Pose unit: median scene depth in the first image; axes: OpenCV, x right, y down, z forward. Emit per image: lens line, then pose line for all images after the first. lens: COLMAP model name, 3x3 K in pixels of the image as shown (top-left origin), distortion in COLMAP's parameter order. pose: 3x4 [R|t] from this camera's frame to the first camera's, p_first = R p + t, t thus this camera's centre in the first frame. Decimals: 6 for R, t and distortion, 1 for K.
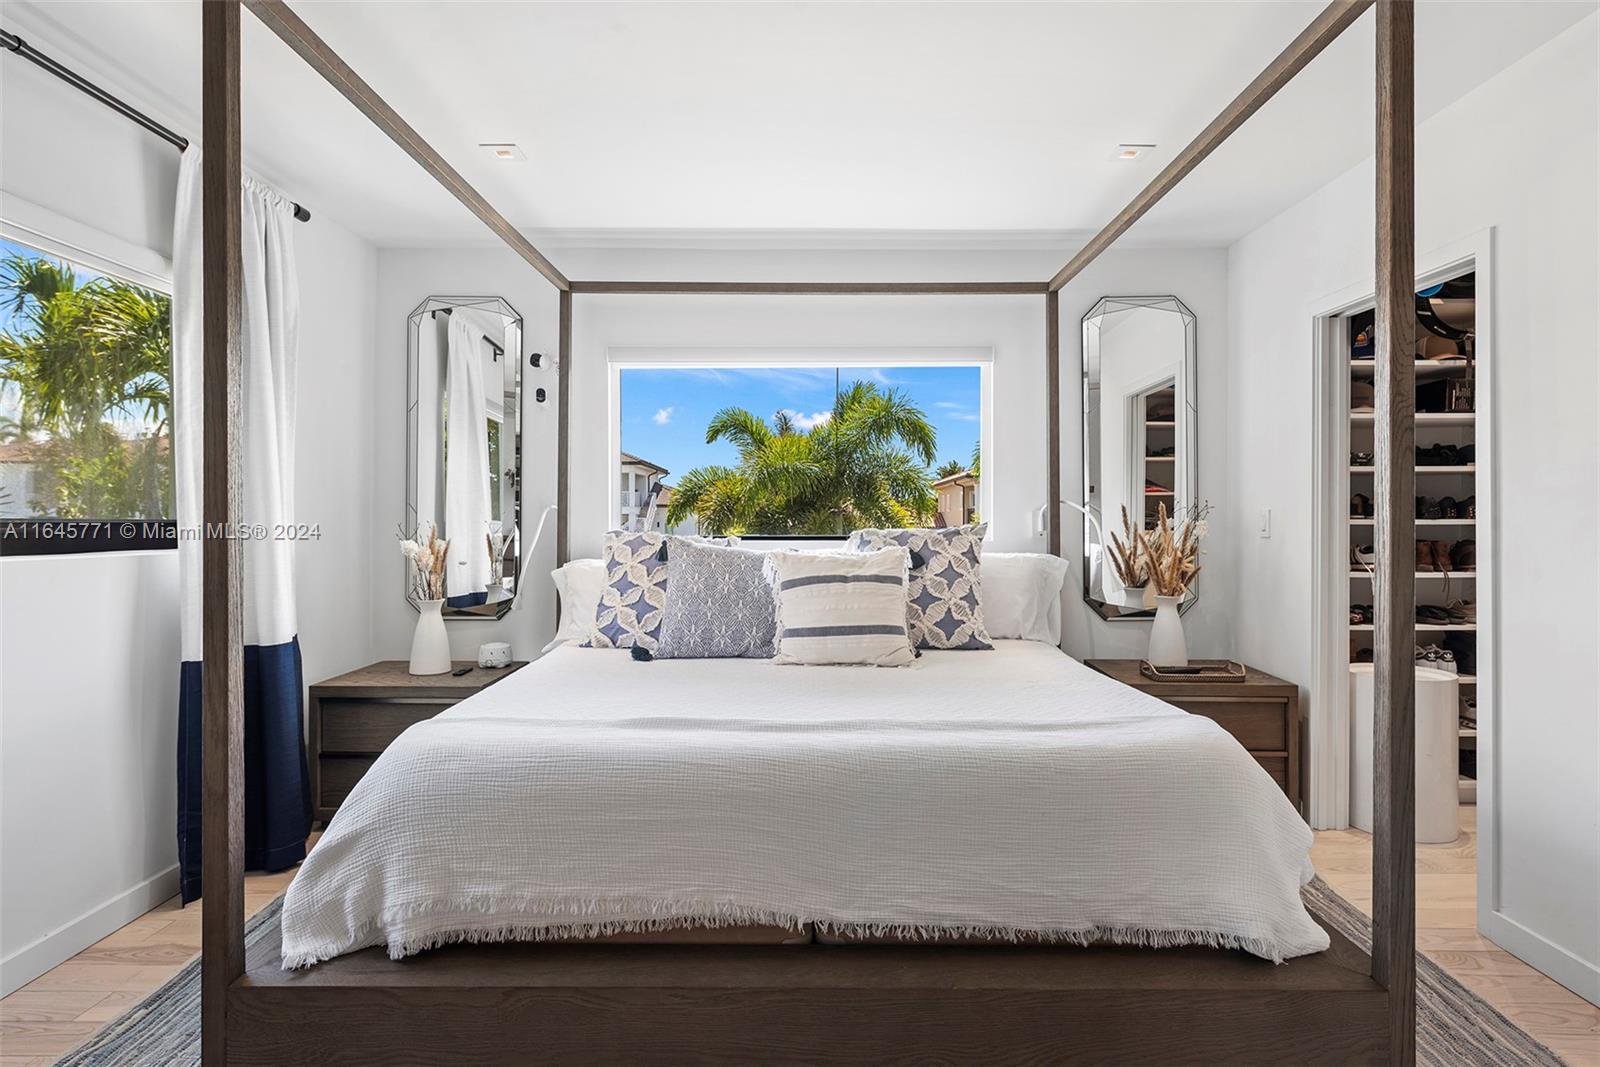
lens RADIAL K [[840.2, 0, 801.7], [0, 840.2, 513.4], [0, 0, 1]] dist [0.003542, 0.000797]
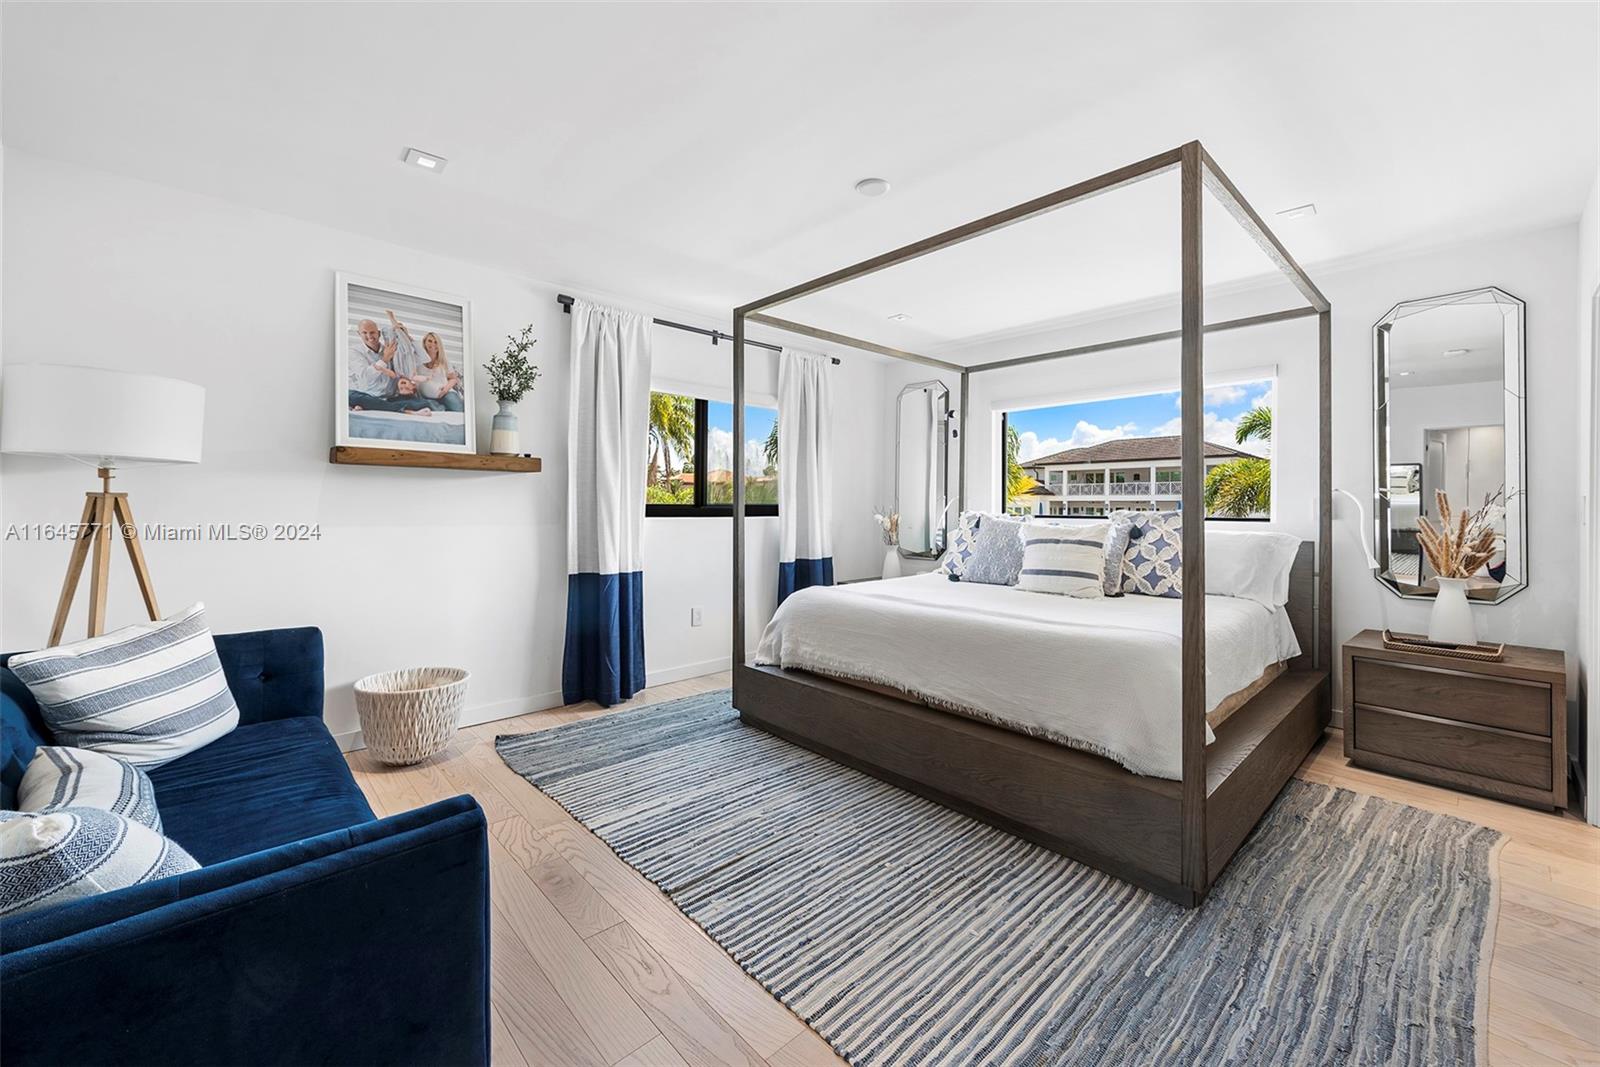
lens RADIAL K [[631.9, 0, 795.4], [0, 631.9, 502.9], [0, 0, 1]] dist [-0.001703, -0.000142]
pose [[0.677814, -0.000254, -0.735233, 0.553010], [0.003881, 0.999987, 0.003233, -0.001936], [0.735223, -0.005045, 0.677807, -0.176950]]
